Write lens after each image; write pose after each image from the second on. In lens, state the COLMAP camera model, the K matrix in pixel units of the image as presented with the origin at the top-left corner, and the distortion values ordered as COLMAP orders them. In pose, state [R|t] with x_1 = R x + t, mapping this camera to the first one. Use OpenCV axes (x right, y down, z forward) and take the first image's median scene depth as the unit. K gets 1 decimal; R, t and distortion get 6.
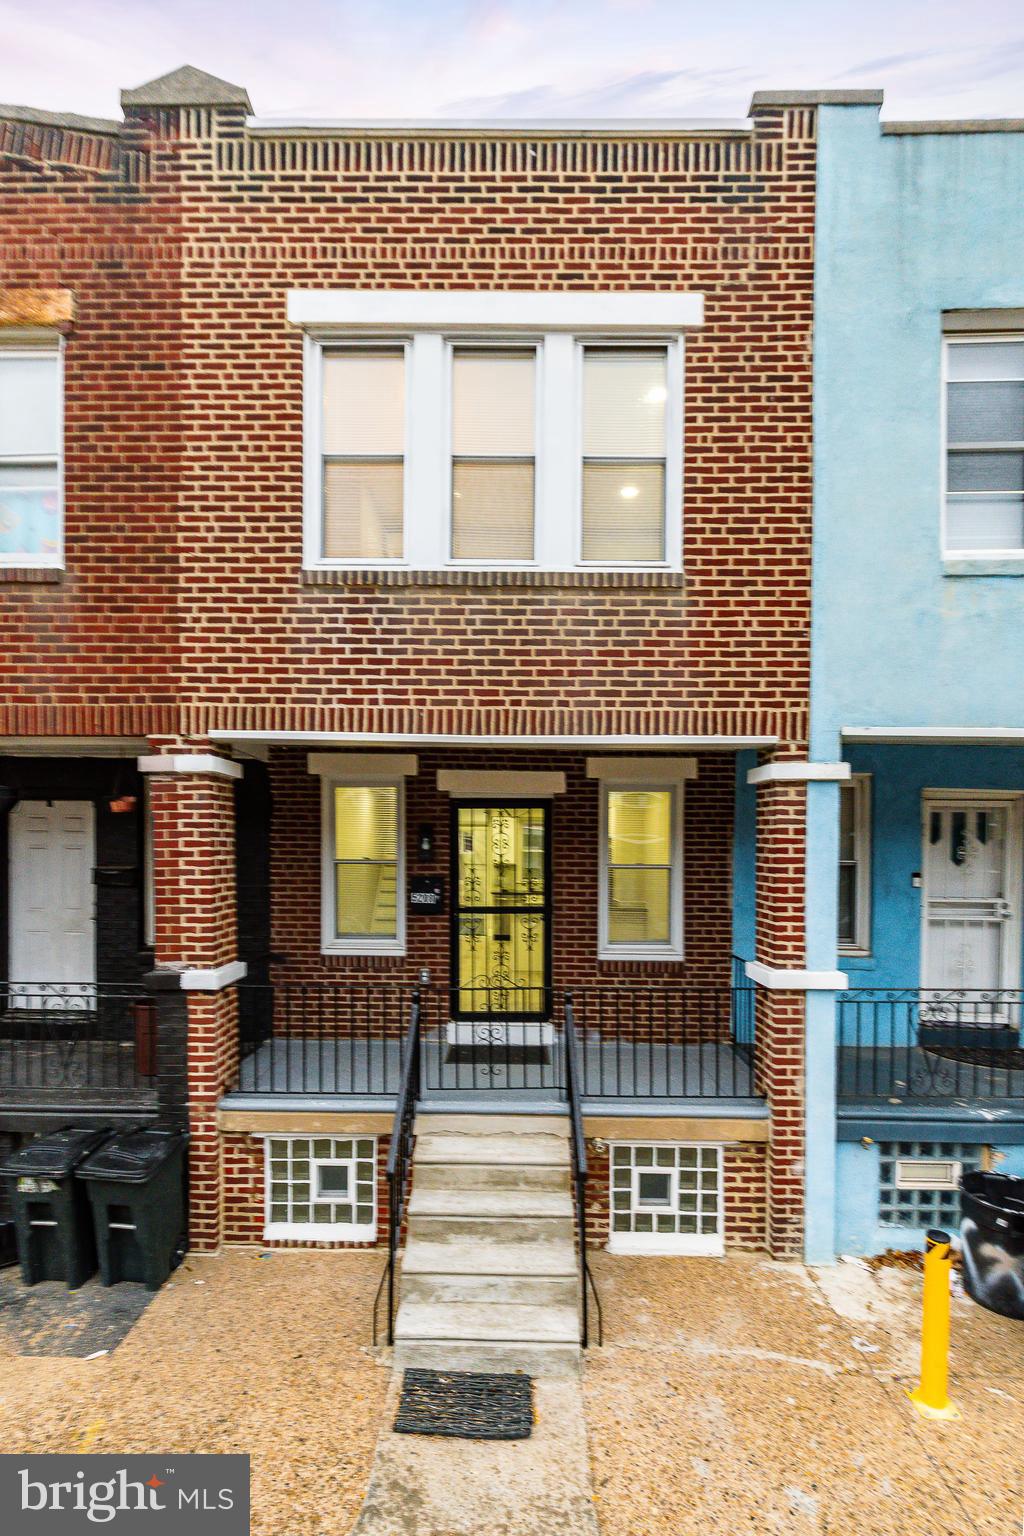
lens RADIAL K [[698.3, 0, 506.0], [0, 698.3, 883.9], [0, 0, 1]] dist [0.001860, -0.000194]
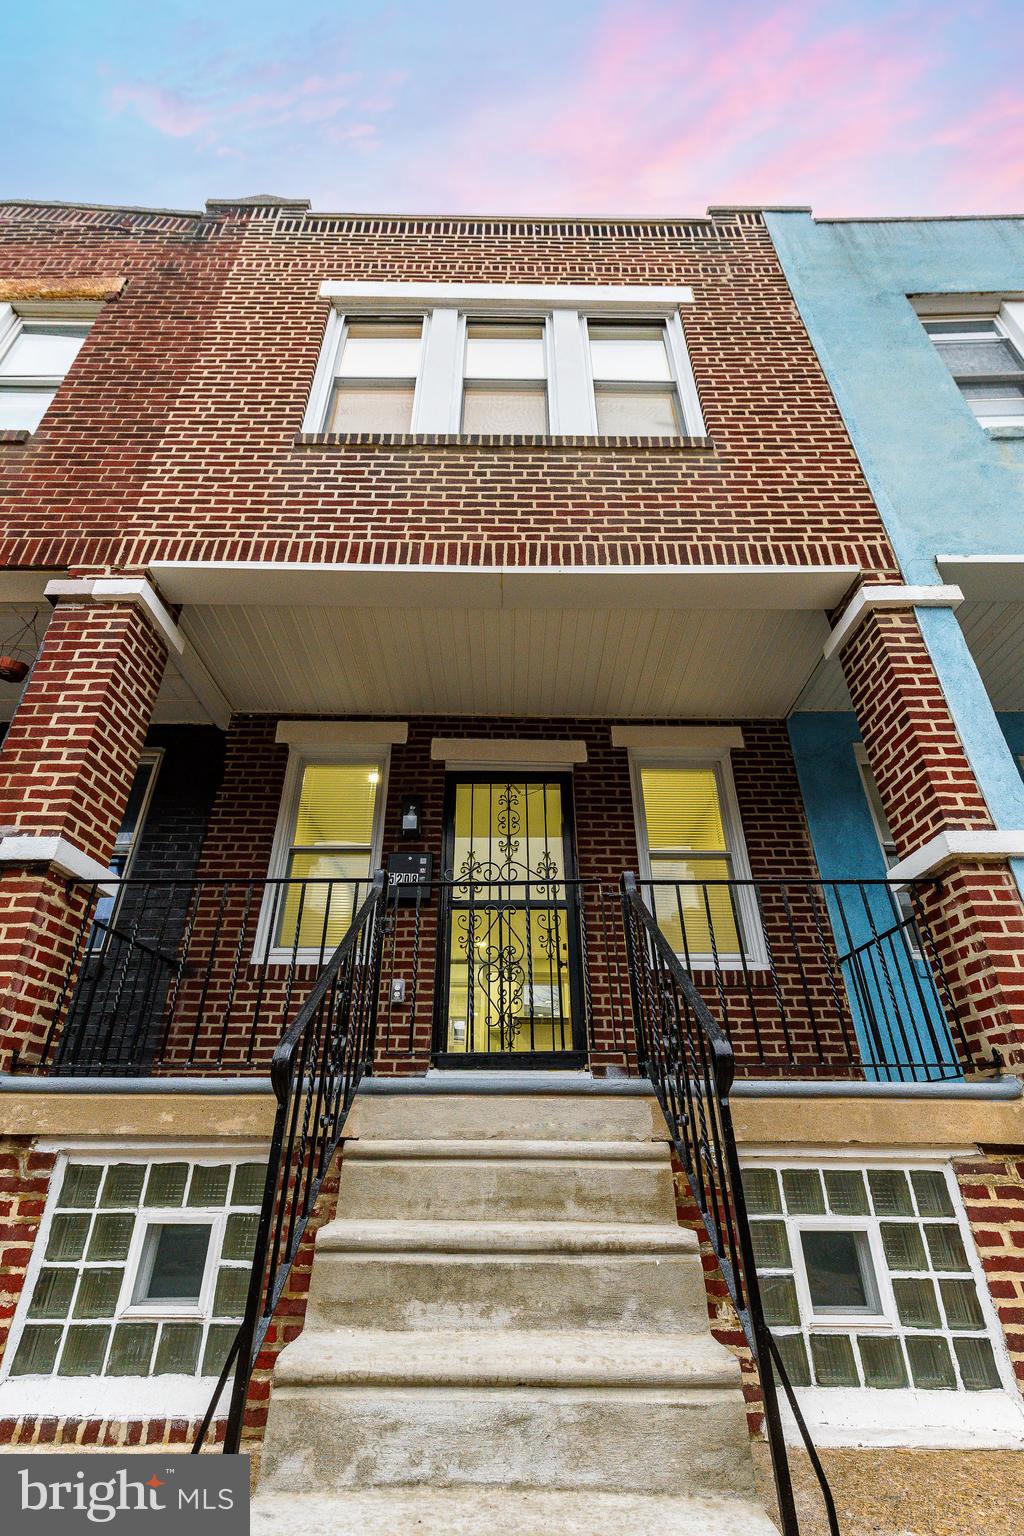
lens RADIAL K [[686.5, 0, 512.0], [0, 686.5, 768.0], [0, 0, 1]] dist [0.003911, -0.000625]
pose [[0.999832, 0.004142, 0.017858, -0.023661], [0.005198, 0.870107, -0.492835, 0.368220], [-0.017580, 0.492845, 0.869939, 0.418474]]
